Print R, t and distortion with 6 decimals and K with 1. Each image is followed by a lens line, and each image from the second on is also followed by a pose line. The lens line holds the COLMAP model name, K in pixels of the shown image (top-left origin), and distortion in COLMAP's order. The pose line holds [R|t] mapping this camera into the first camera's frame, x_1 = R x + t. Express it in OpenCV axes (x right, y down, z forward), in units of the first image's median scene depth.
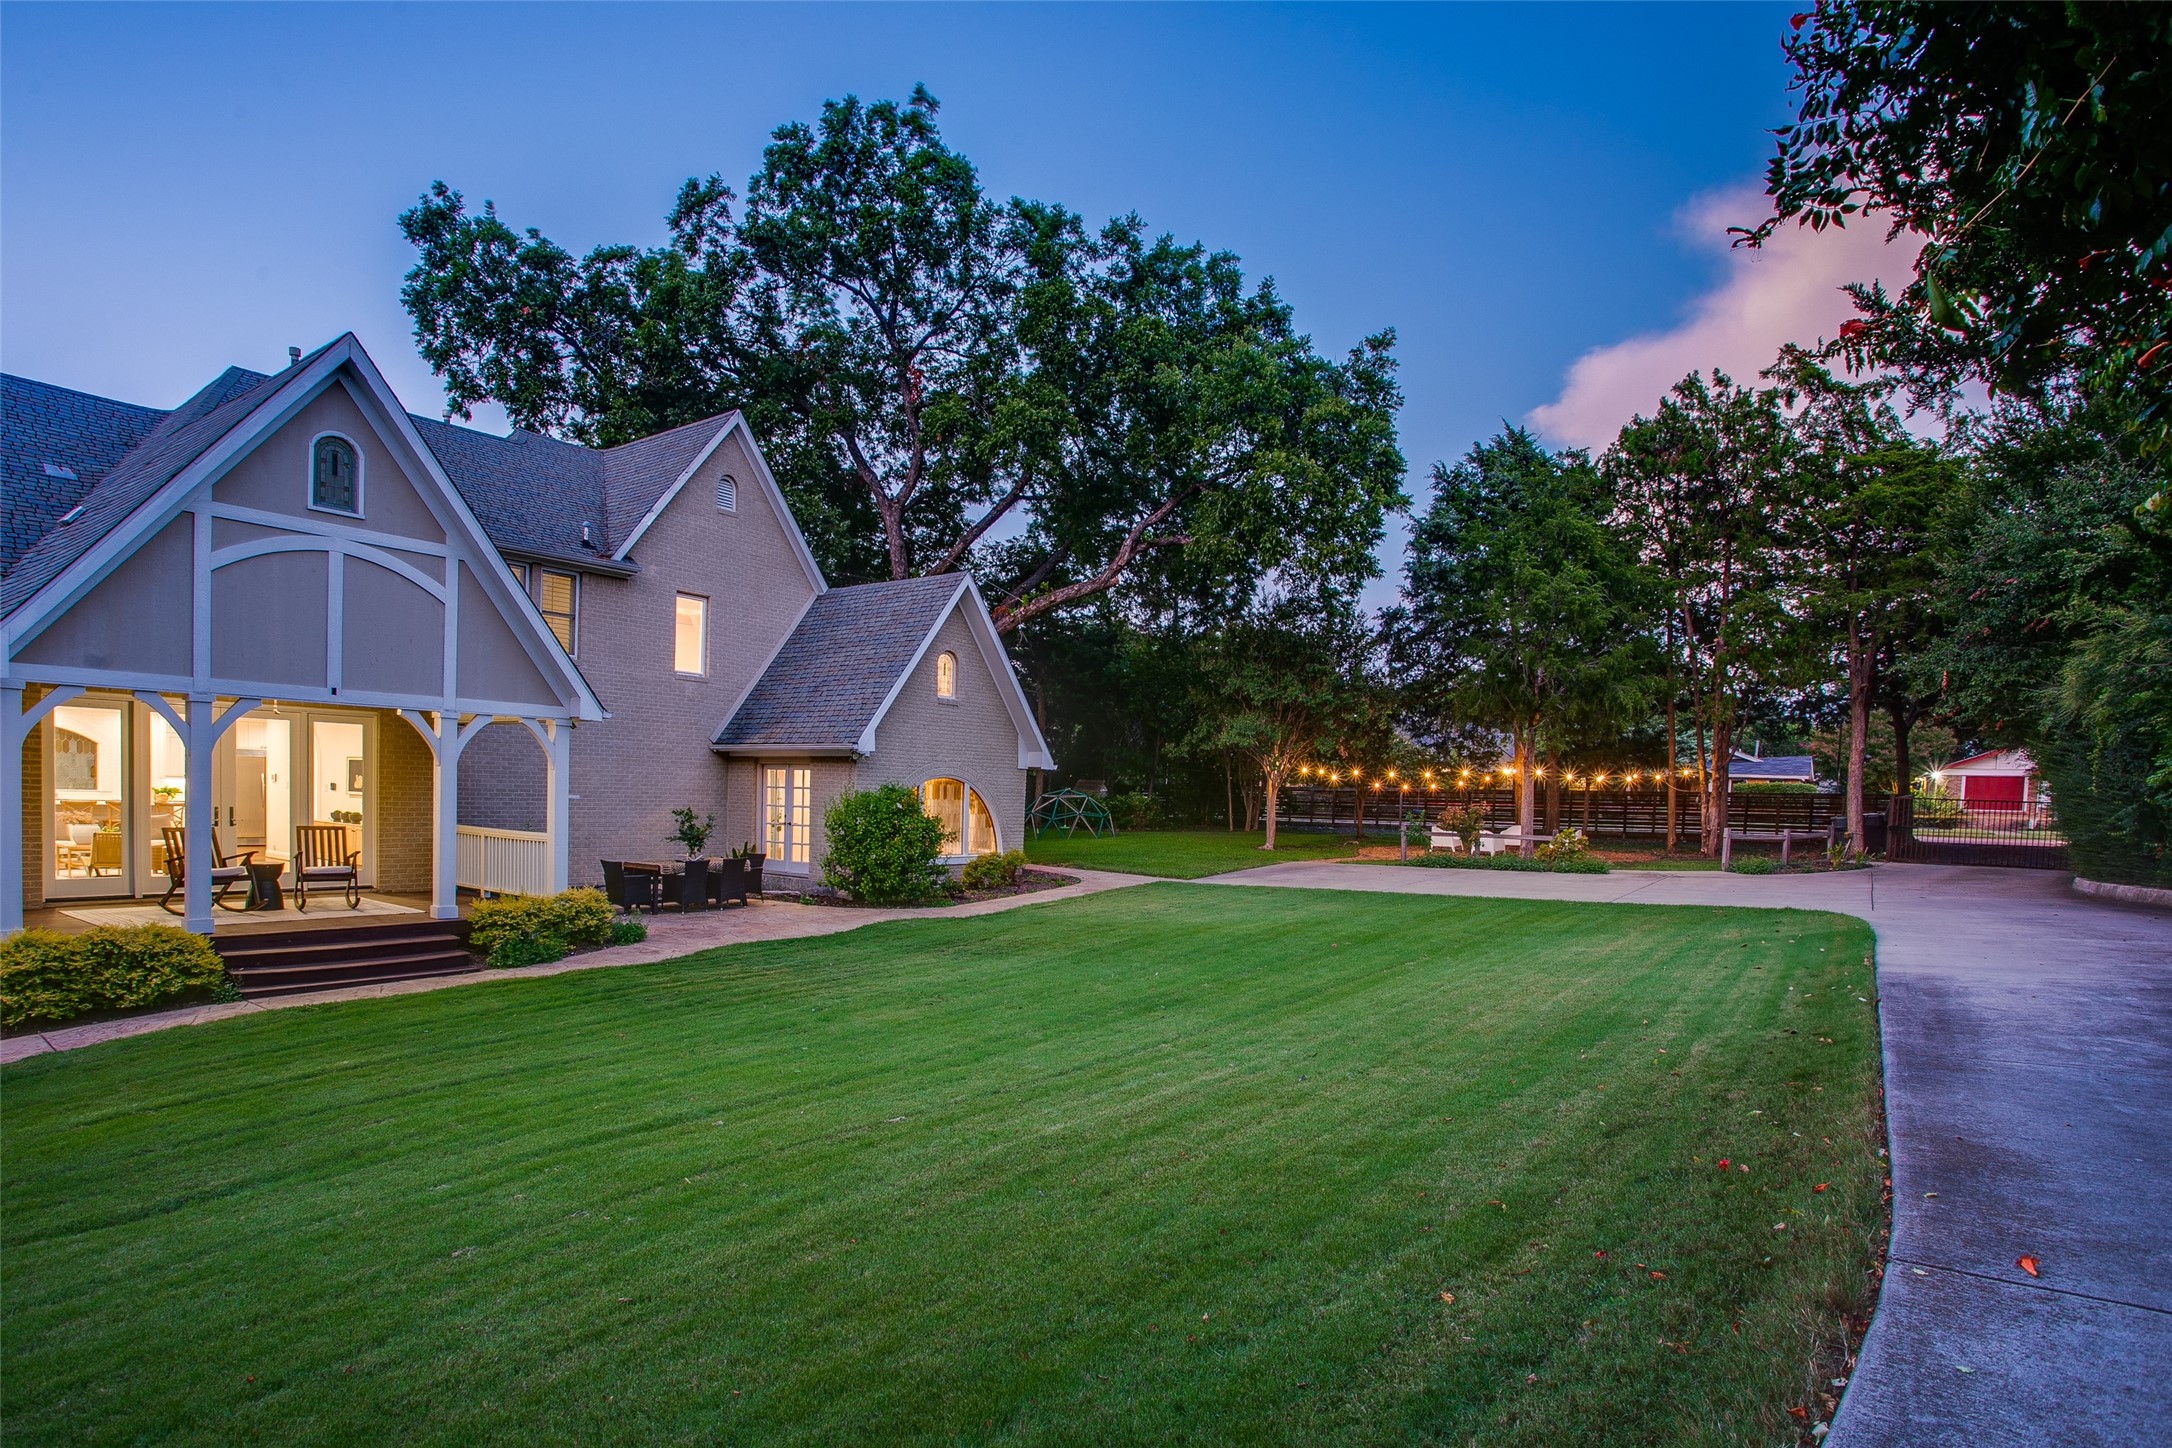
lens RADIAL K [[1100.7, 0, 1030.6], [0, 1100.7, 836.2], [0, 0, 1]] dist [-0.035769, 0.011925]
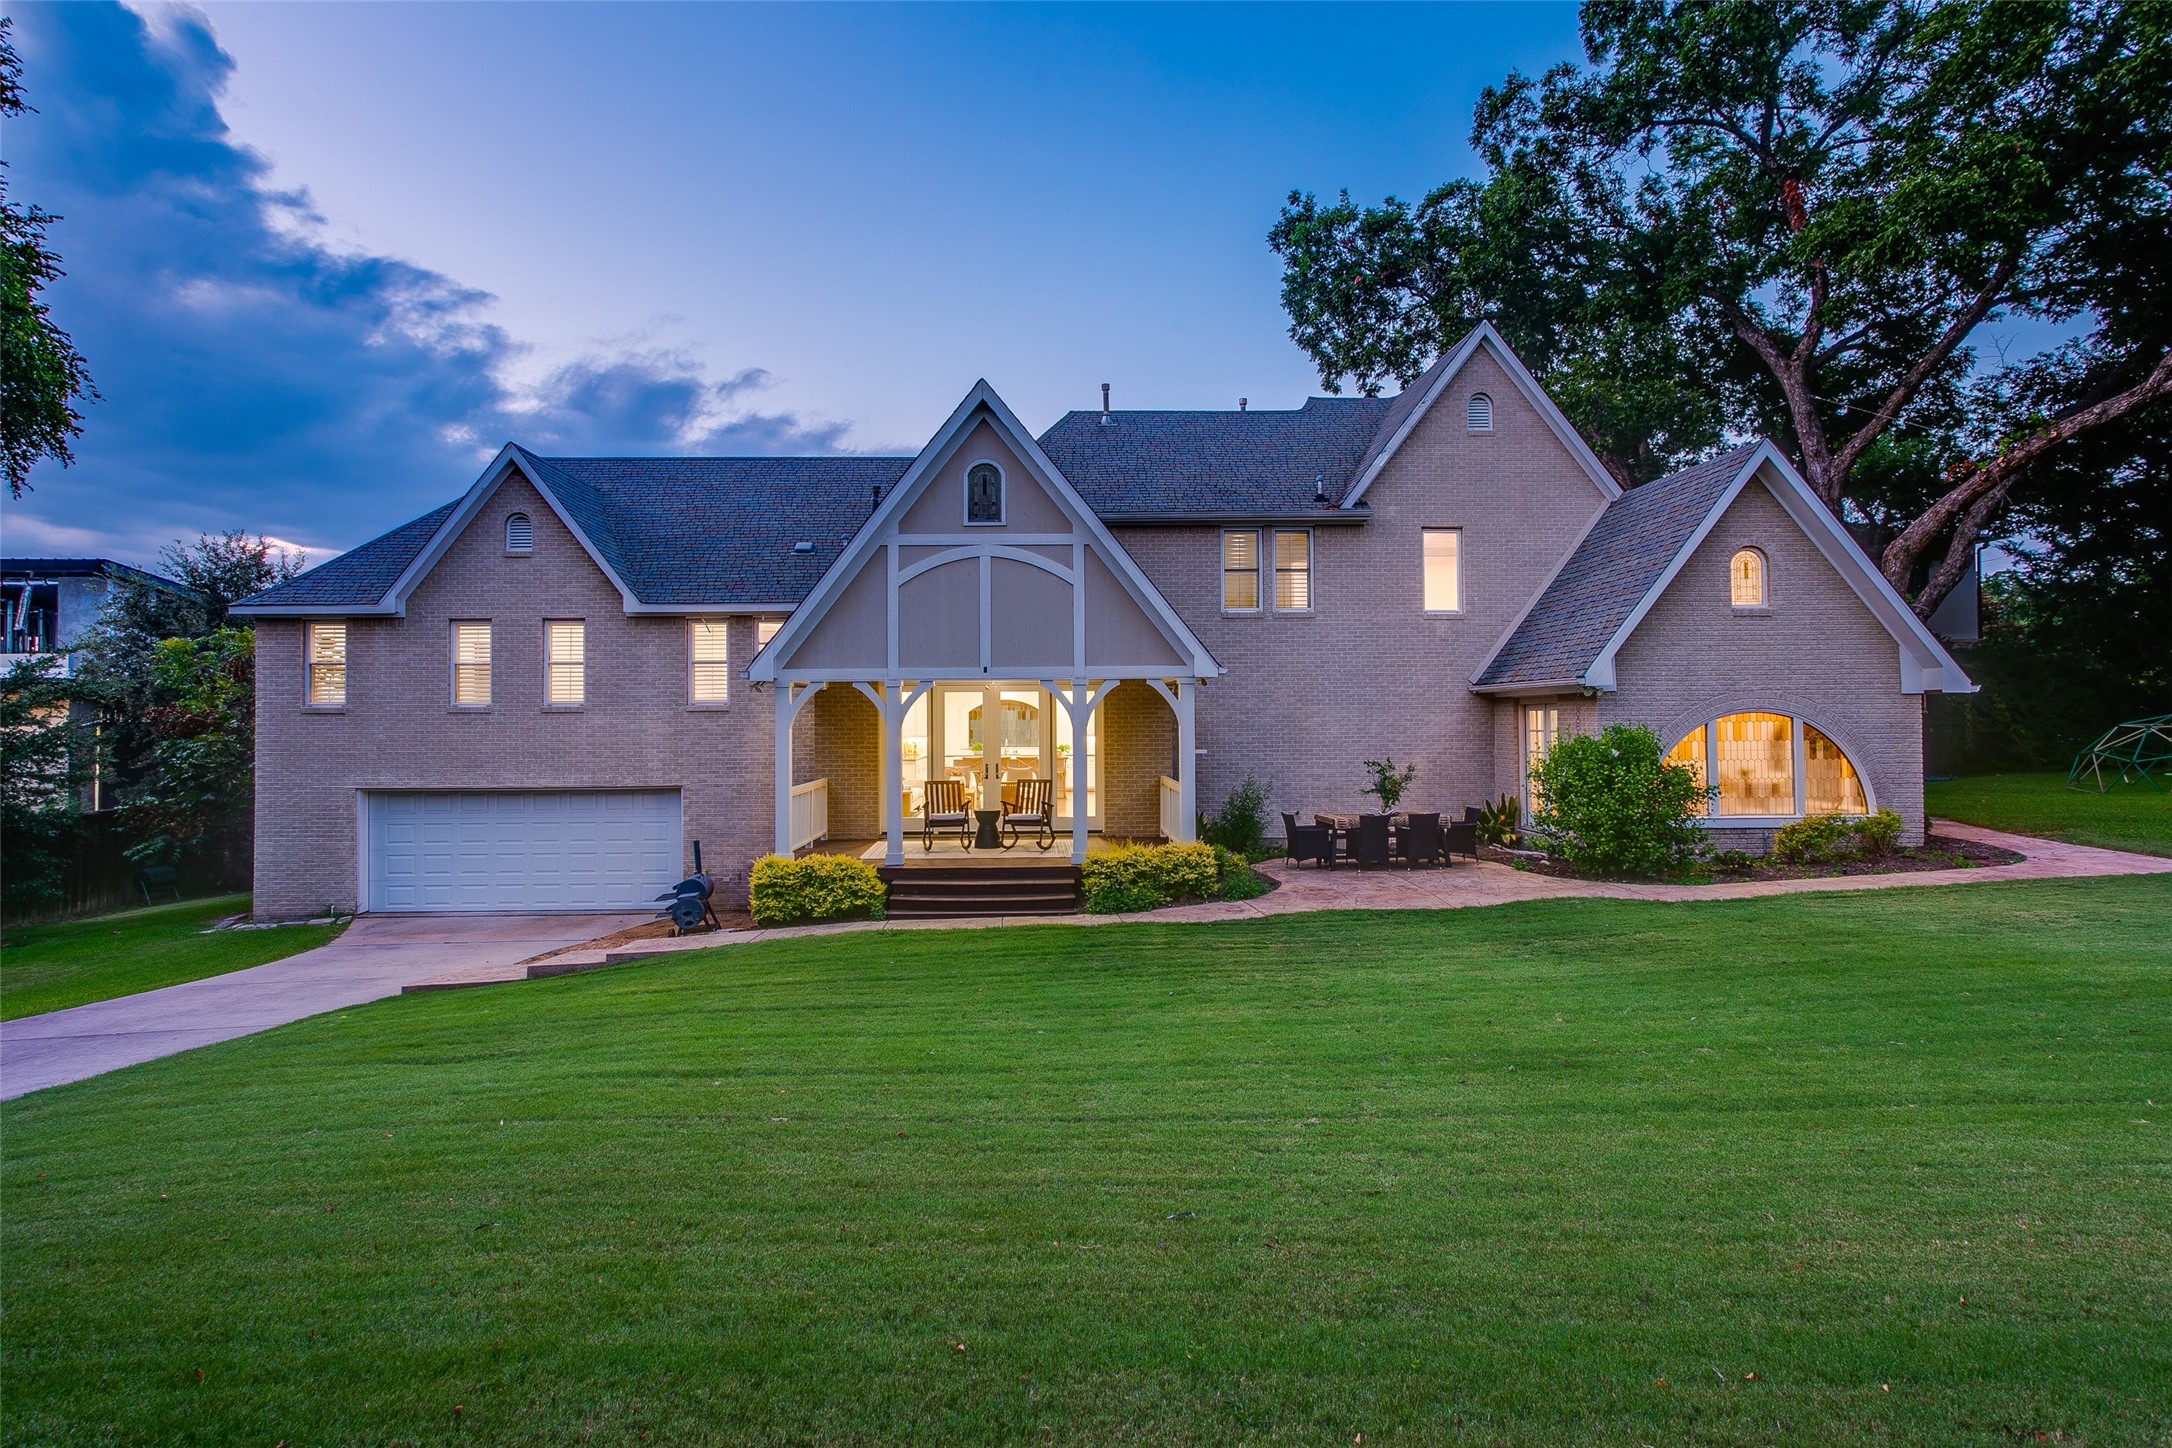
lens RADIAL K [[1100.7, 0, 1077.0], [0, 1100.7, 725.9], [0, 0, 1]] dist [-0.035769, 0.011925]
pose [[0.638255, -0.030433, -0.769223, 0.243675], [-0.002281, 0.999139, -0.041422, -0.014096], [0.769822, 0.028192, 0.637636, 0.197478]]
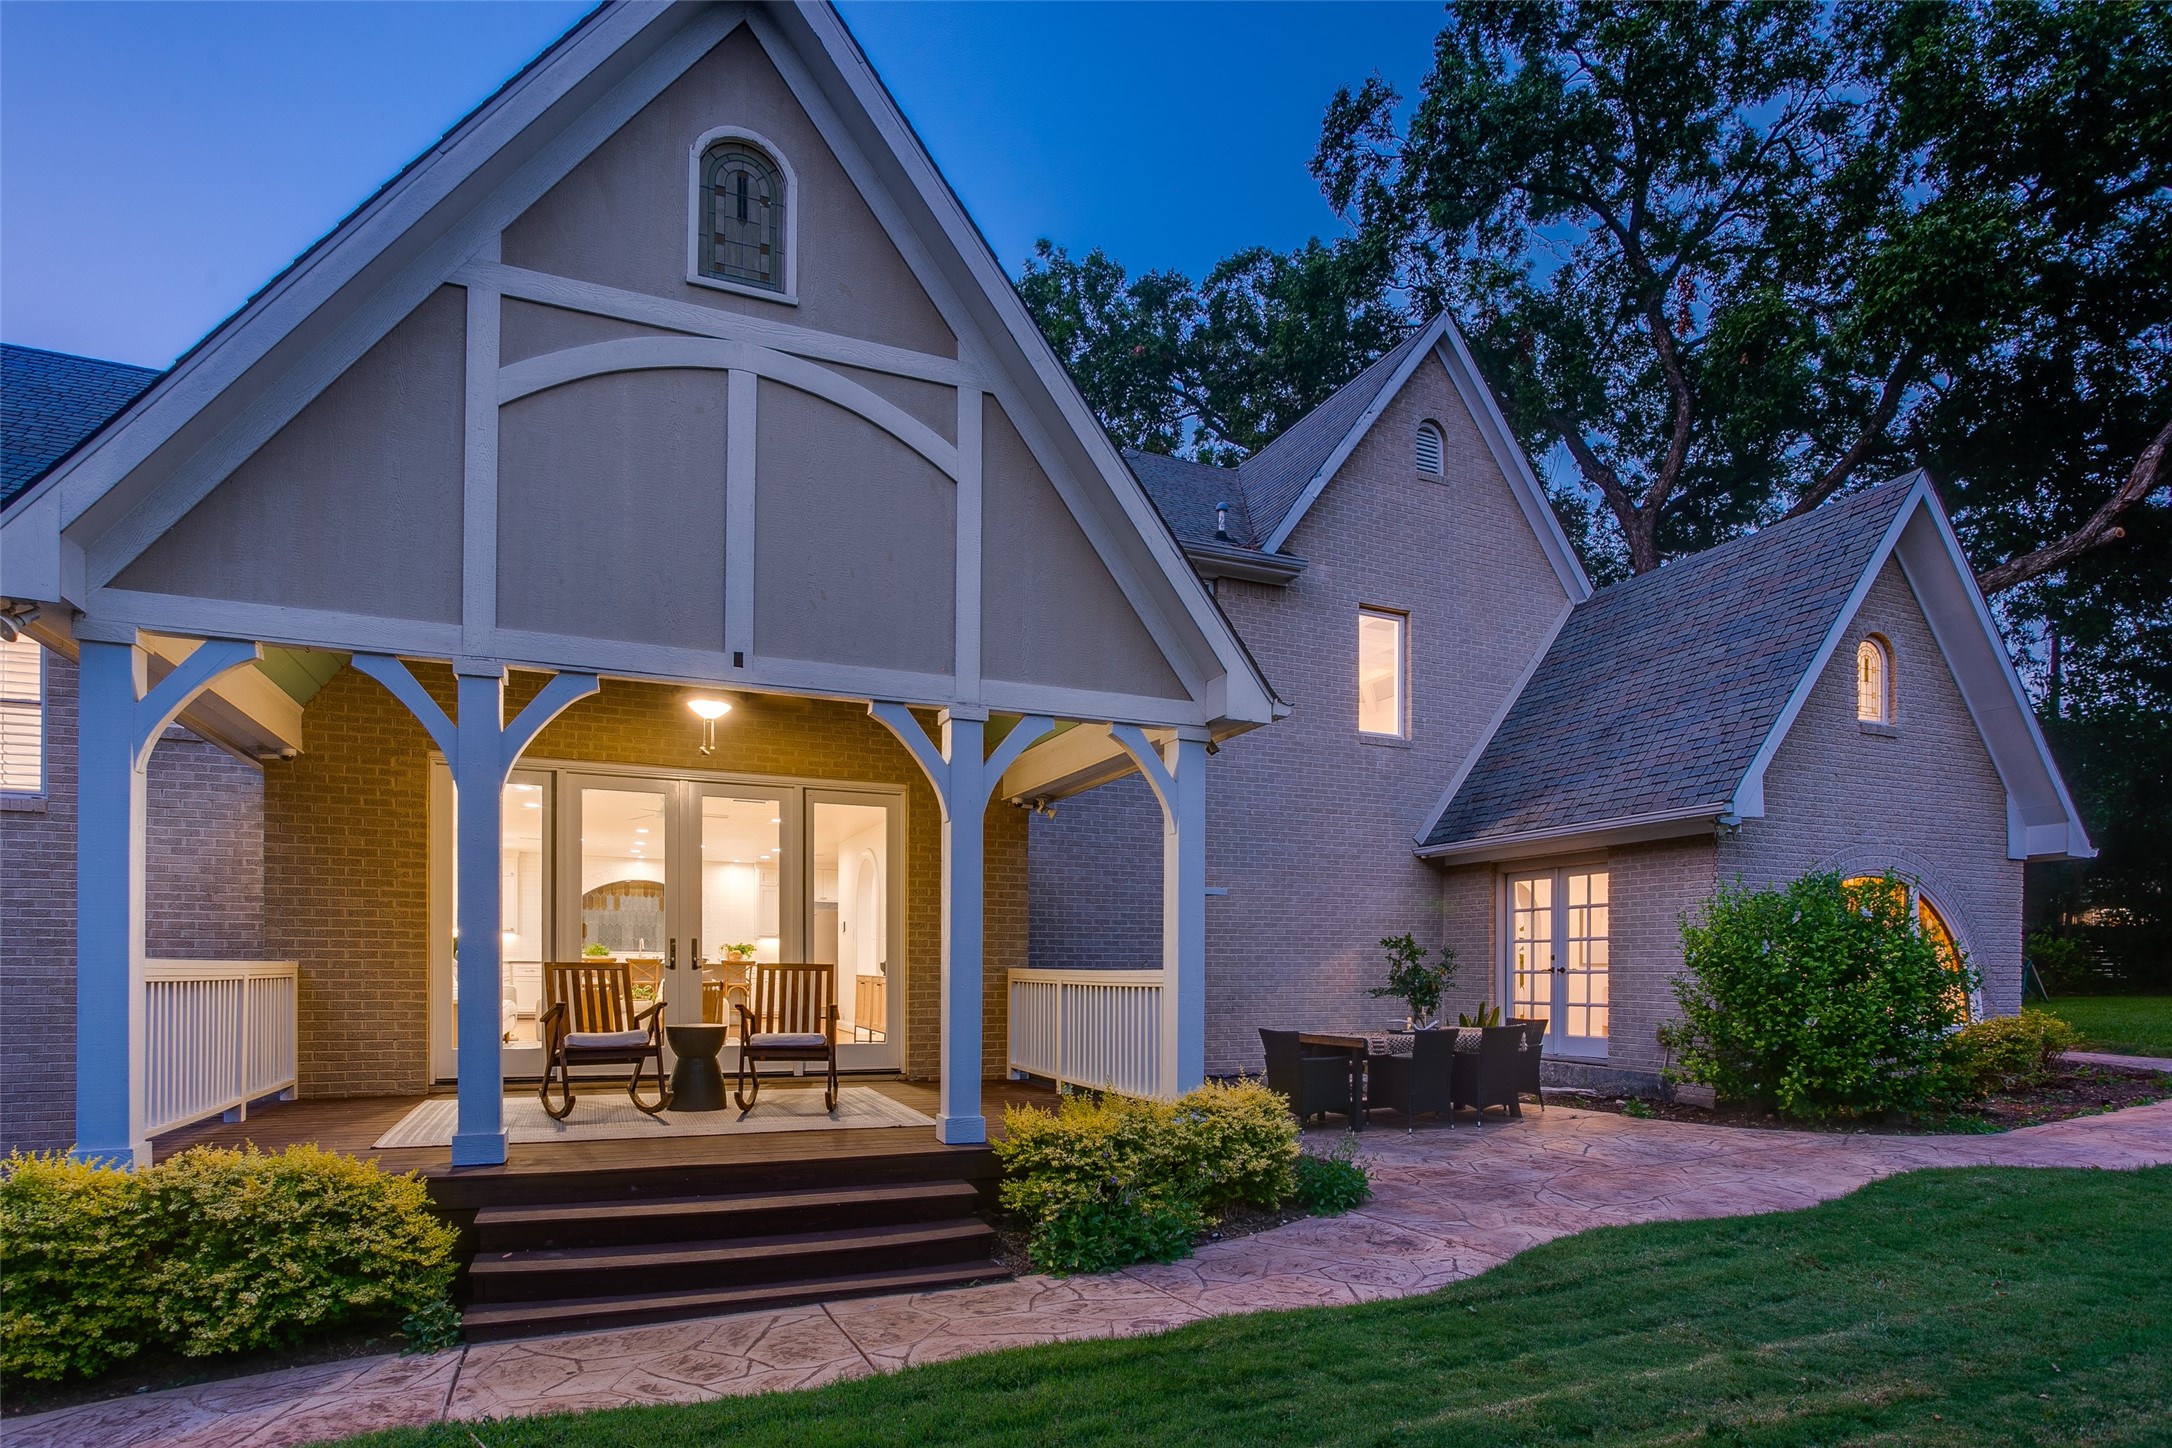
lens RADIAL K [[1100.7, 0, 1051.3], [0, 1100.7, 980.7], [0, 0, 1]] dist [-0.035769, 0.011925]
pose [[0.862314, -0.021686, -0.505909, -0.188431], [0.002818, 0.999273, -0.038030, 0.017253], [0.506366, 0.031369, 0.861748, 0.438662]]
